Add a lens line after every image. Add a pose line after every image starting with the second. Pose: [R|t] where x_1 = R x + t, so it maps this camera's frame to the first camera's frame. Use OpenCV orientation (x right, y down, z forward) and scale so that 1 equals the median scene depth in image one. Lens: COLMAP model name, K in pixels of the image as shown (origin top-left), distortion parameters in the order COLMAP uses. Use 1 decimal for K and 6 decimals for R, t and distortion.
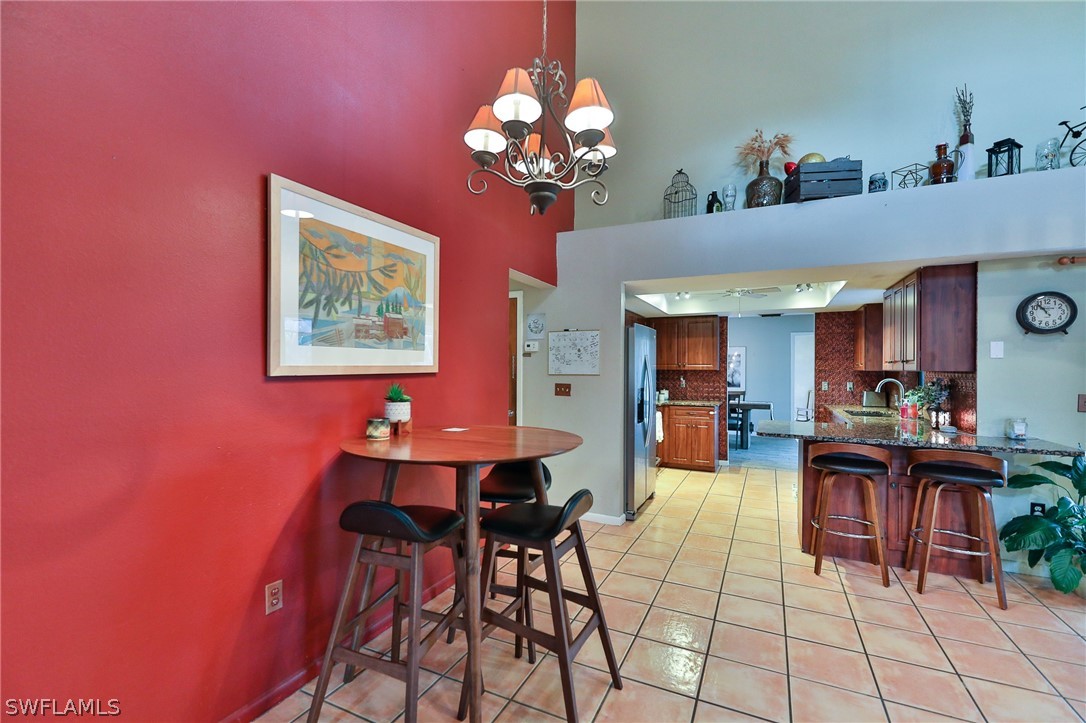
lens RADIAL K [[467.0, 0, 543.0], [0, 467.0, 361.5], [0, 0, 1]] dist [-0.000360, -0.000096]
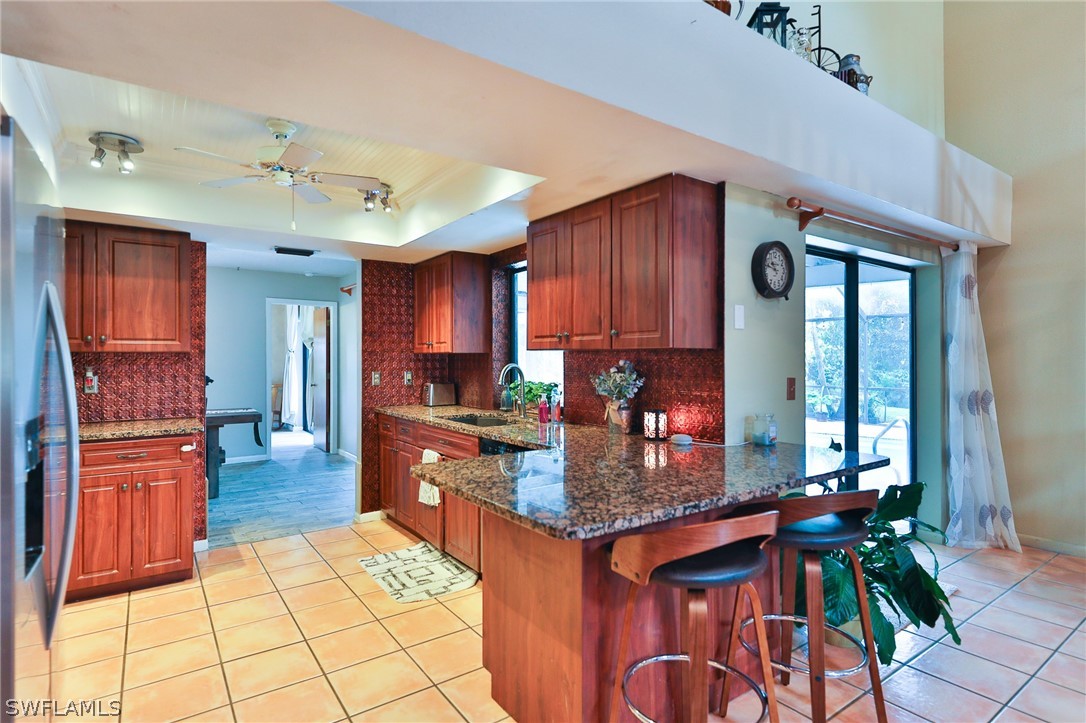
lens RADIAL K [[556.6, 0, 543.0], [0, 556.6, 361.5], [0, 0, 1]] dist [-0.000344, -0.000206]
pose [[0.482171, -0.010651, 0.876012, 0.111118], [-0.008896, 0.999815, 0.017054, 0.027414], [-0.876032, -0.016016, 0.481987, 0.811699]]
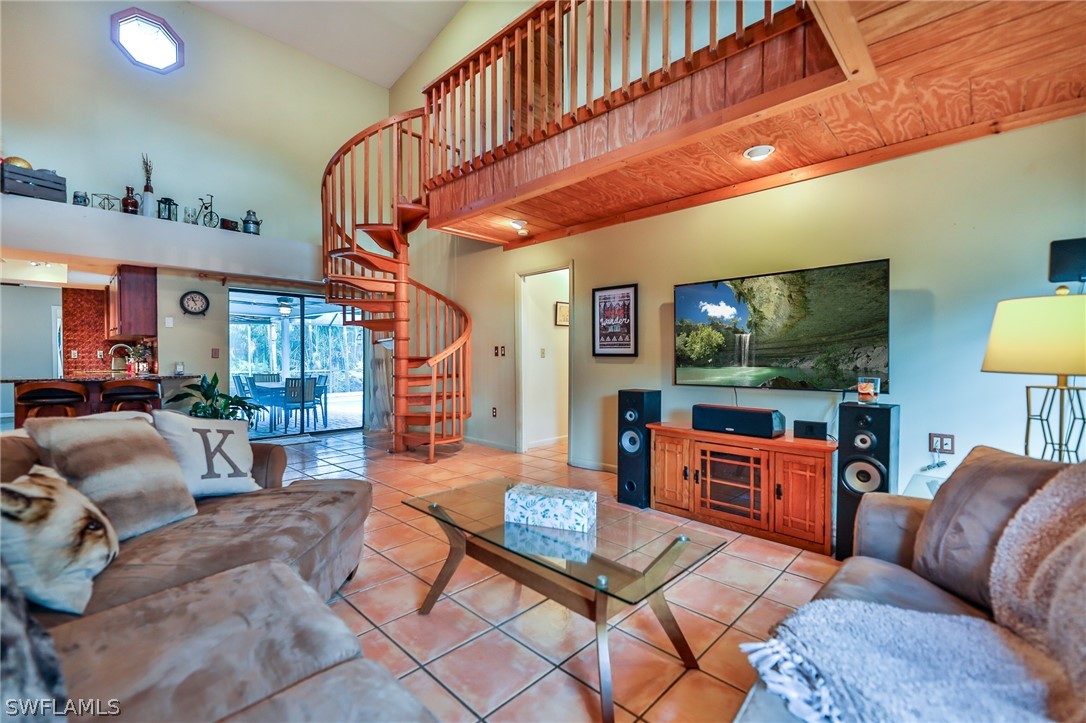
lens RADIAL K [[467.0, 0, 543.0], [0, 467.0, 361.5], [0, 0, 1]] dist [-0.000360, -0.000096]
pose [[0.319664, -0.018533, 0.947350, -0.174472], [-0.010298, 0.999682, 0.023031, 0.059502], [-0.947475, -0.017118, 0.319371, -0.760727]]
